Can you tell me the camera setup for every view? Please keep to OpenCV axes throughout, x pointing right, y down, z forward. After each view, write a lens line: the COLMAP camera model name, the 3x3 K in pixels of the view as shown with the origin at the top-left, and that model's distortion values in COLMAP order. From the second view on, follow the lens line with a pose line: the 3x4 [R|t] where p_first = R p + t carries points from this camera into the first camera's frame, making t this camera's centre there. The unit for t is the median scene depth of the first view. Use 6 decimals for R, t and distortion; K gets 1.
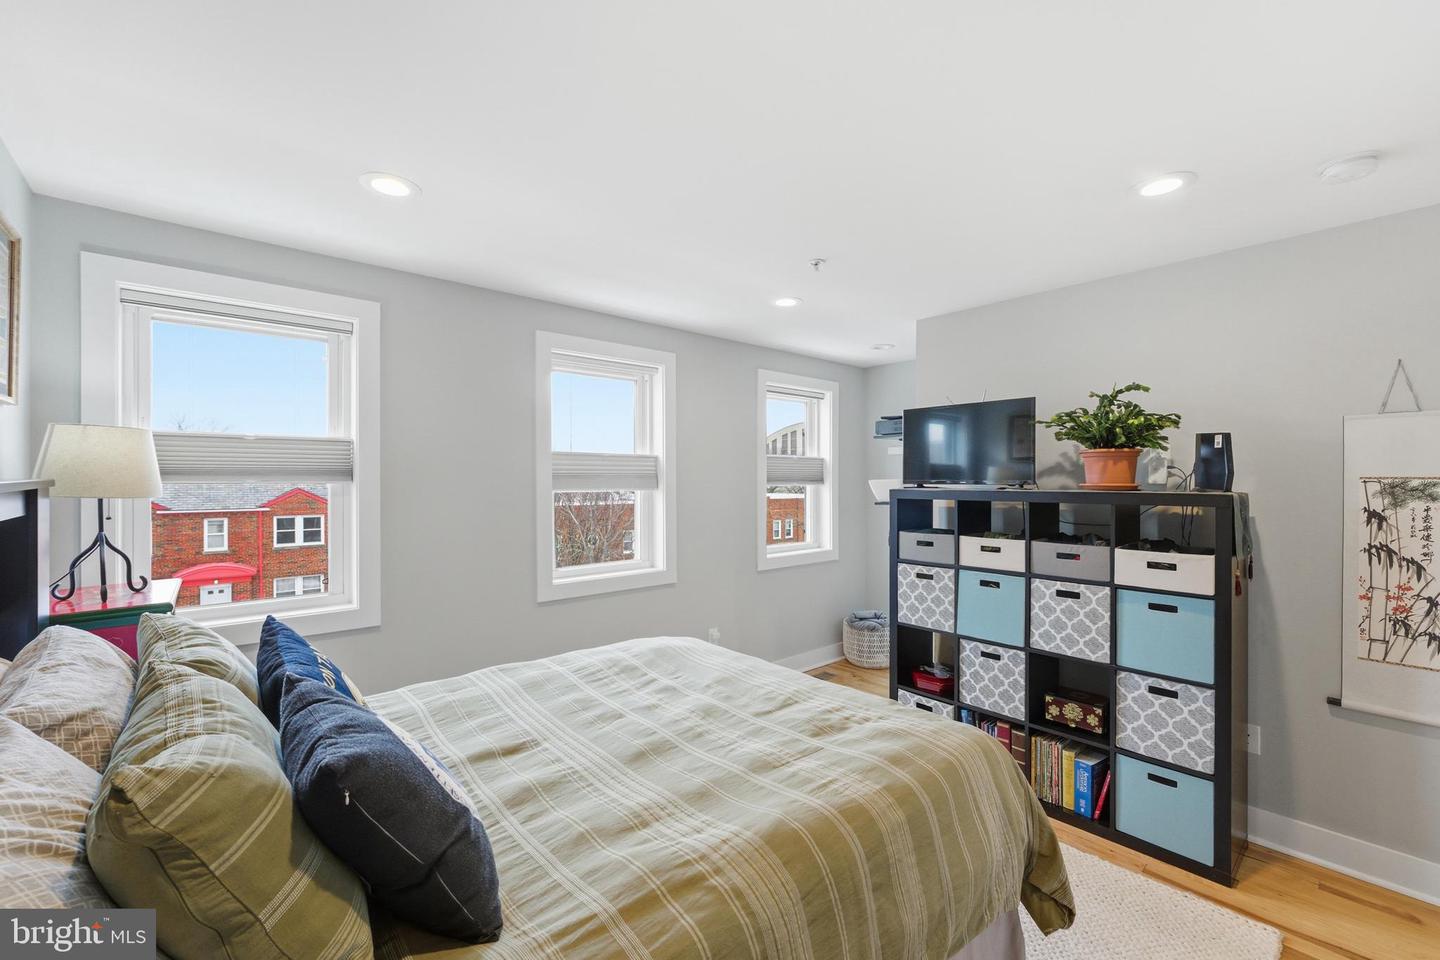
lens RADIAL K [[585.0, 0, 726.7], [0, 585.0, 476.2], [0, 0, 1]] dist [-0.003464, 0.000504]
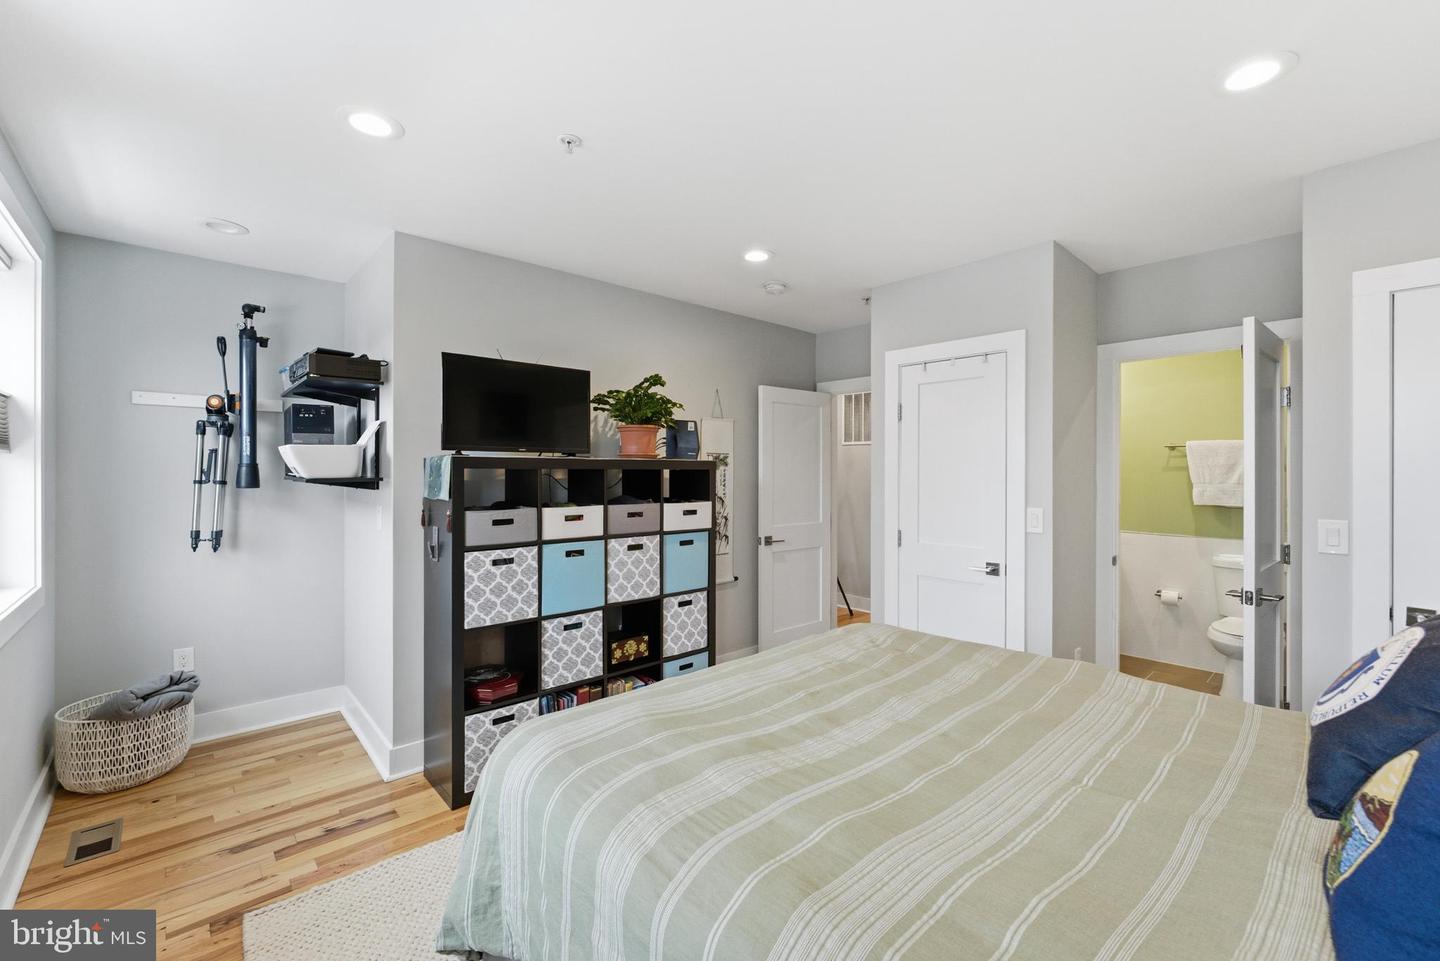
lens RADIAL K [[585.0, 0, 724.8], [0, 585.0, 464.7], [0, 0, 1]] dist [-0.003464, 0.000504]
pose [[-0.002335, 0.008518, 0.999961, -0.562807], [-0.009867, 0.999915, -0.008540, 0.043238], [-0.999949, -0.009886, -0.002251, 0.789546]]
